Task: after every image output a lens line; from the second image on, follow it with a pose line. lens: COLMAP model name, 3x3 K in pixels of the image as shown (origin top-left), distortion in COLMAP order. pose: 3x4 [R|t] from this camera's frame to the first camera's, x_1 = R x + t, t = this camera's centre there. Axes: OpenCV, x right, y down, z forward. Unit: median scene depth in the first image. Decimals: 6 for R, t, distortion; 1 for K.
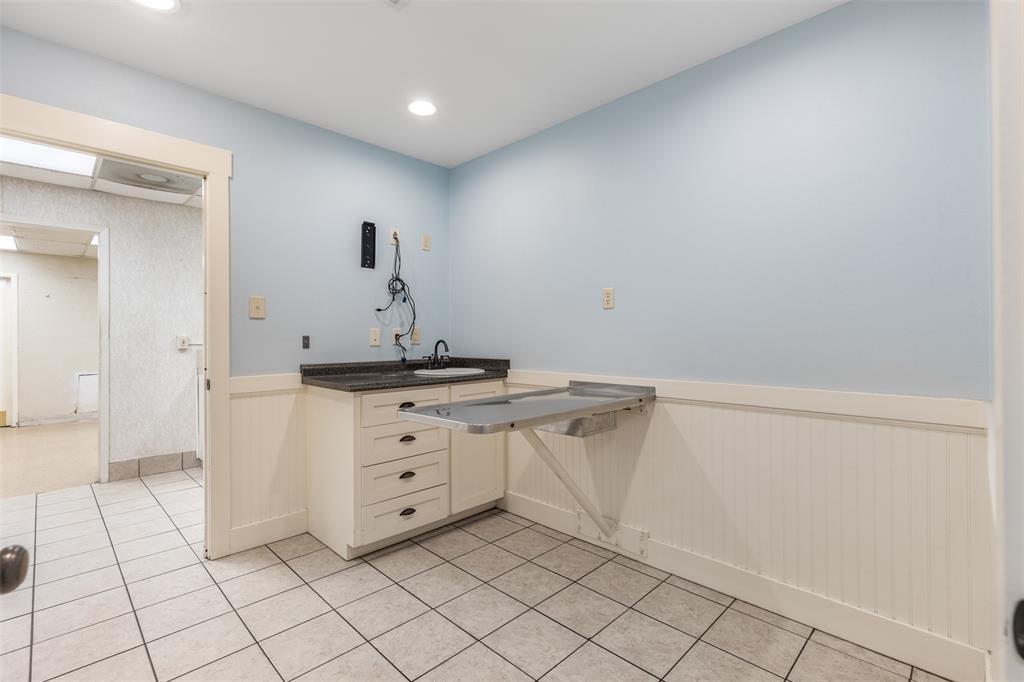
lens RADIAL K [[468.5, 0, 515.2], [0, 468.5, 335.1], [0, 0, 1]] dist [0.004627, -0.002598]
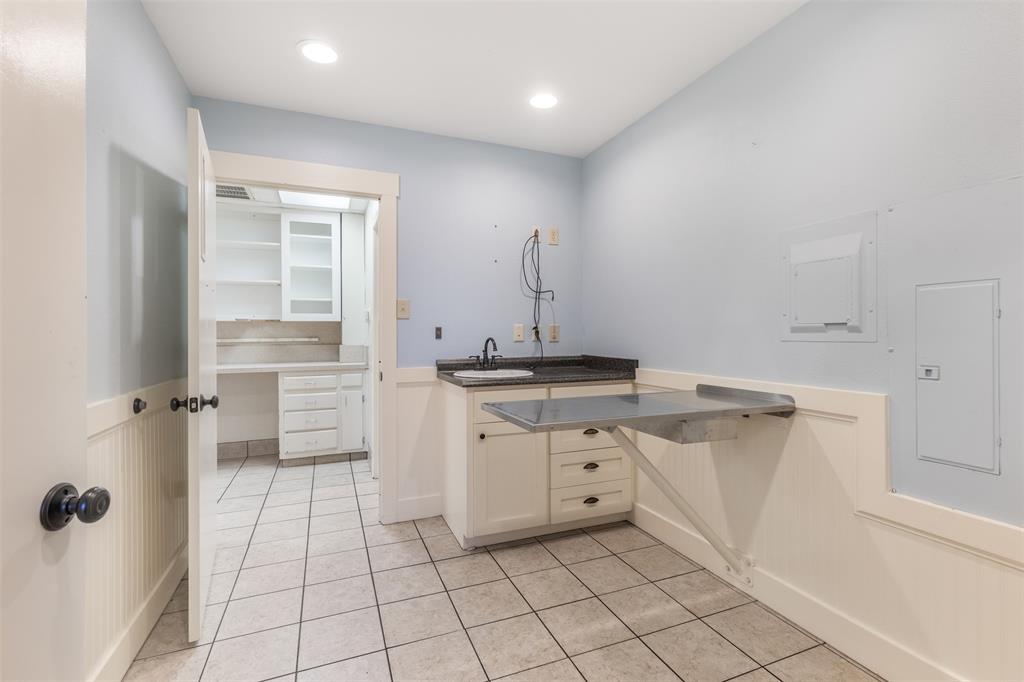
lens RADIAL K [[453.0, 0, 517.4], [0, 453.0, 335.5], [0, 0, 1]] dist [-0.033652, -0.000006]
pose [[0.920791, -0.001120, -0.390054, 0.120412], [0.004342, 0.999963, 0.007380, 0.000034], [0.390031, -0.008489, 0.920763, 0.116654]]
